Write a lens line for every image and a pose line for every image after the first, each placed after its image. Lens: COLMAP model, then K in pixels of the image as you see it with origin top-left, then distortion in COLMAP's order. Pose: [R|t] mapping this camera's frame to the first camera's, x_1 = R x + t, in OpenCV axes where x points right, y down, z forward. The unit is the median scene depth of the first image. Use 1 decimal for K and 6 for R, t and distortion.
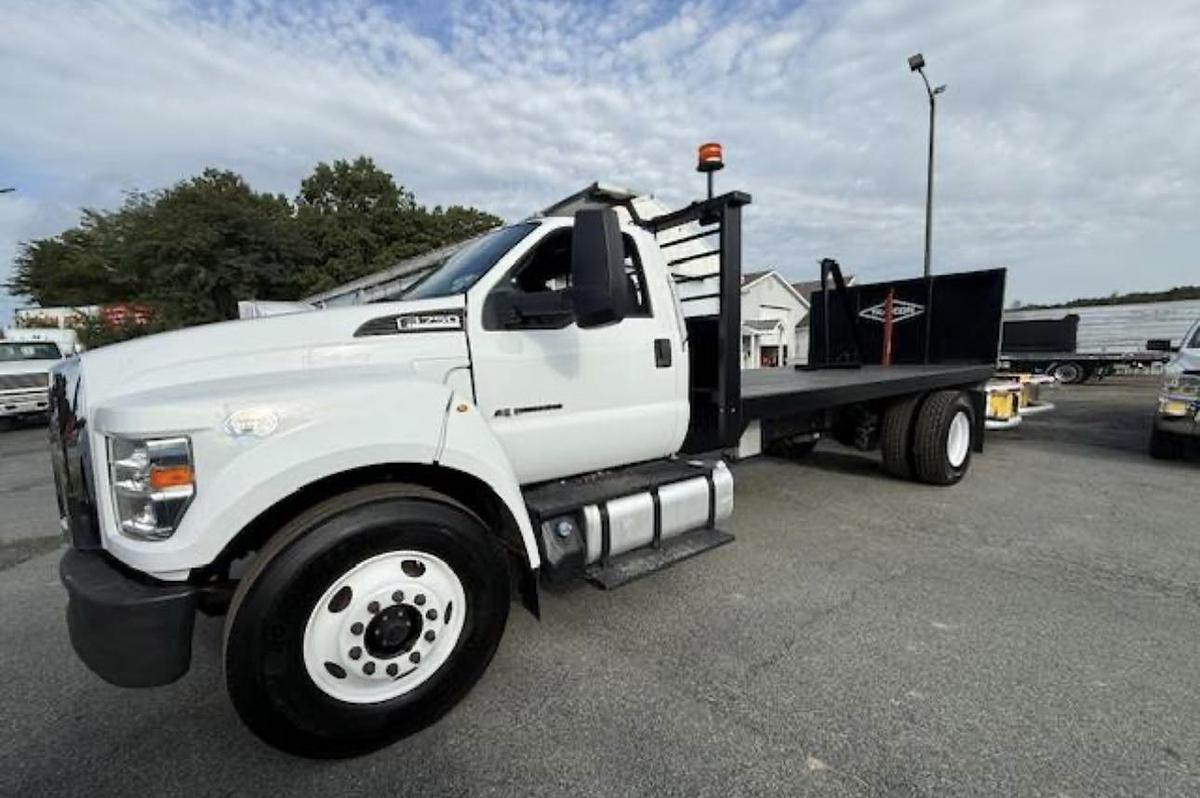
lens RADIAL K [[482.2, 0, 599.1], [0, 482.2, 413.3], [0, 0, 1]] dist [-0.003901, -0.000398]
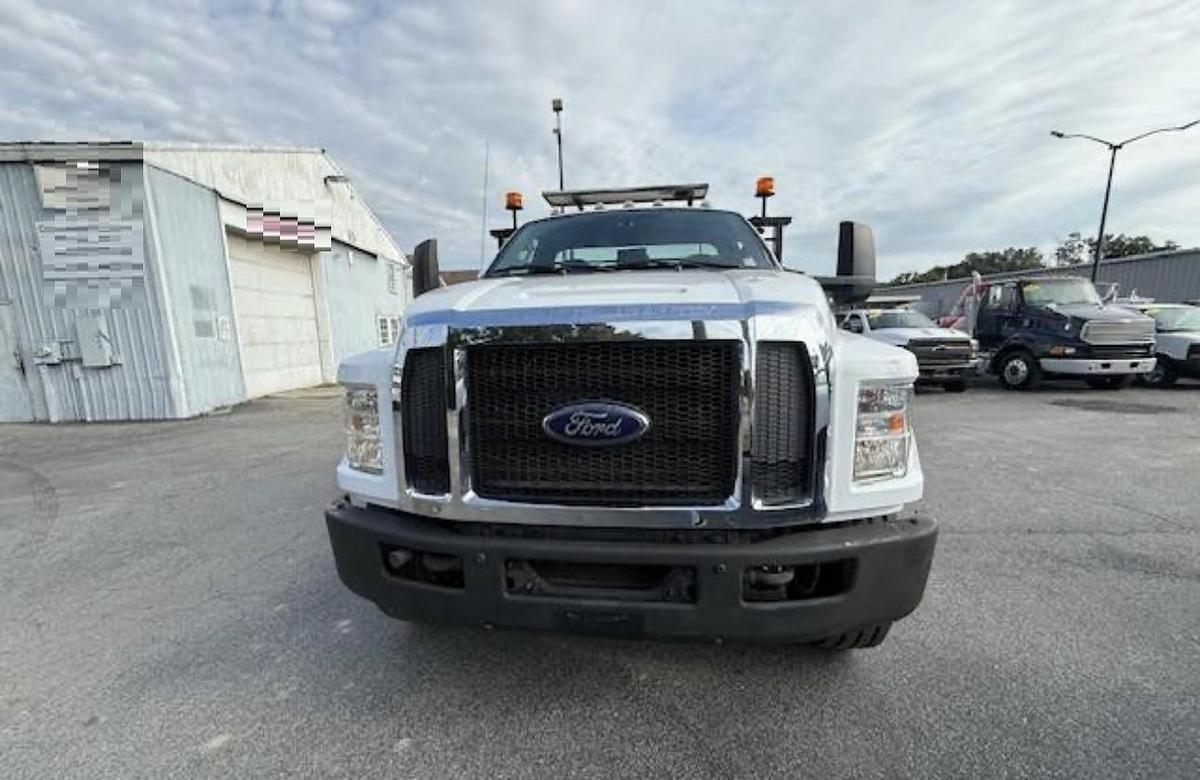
lens RADIAL K [[487.6, 0, 589.1], [0, 487.6, 403.9], [0, 0, 1]] dist [0.001980, -0.000627]
pose [[0.689530, -0.083537, 0.719423, -0.533988], [0.081538, 0.995965, 0.037498, 0.004345], [-0.719652, 0.032804, 0.693559, 0.172237]]
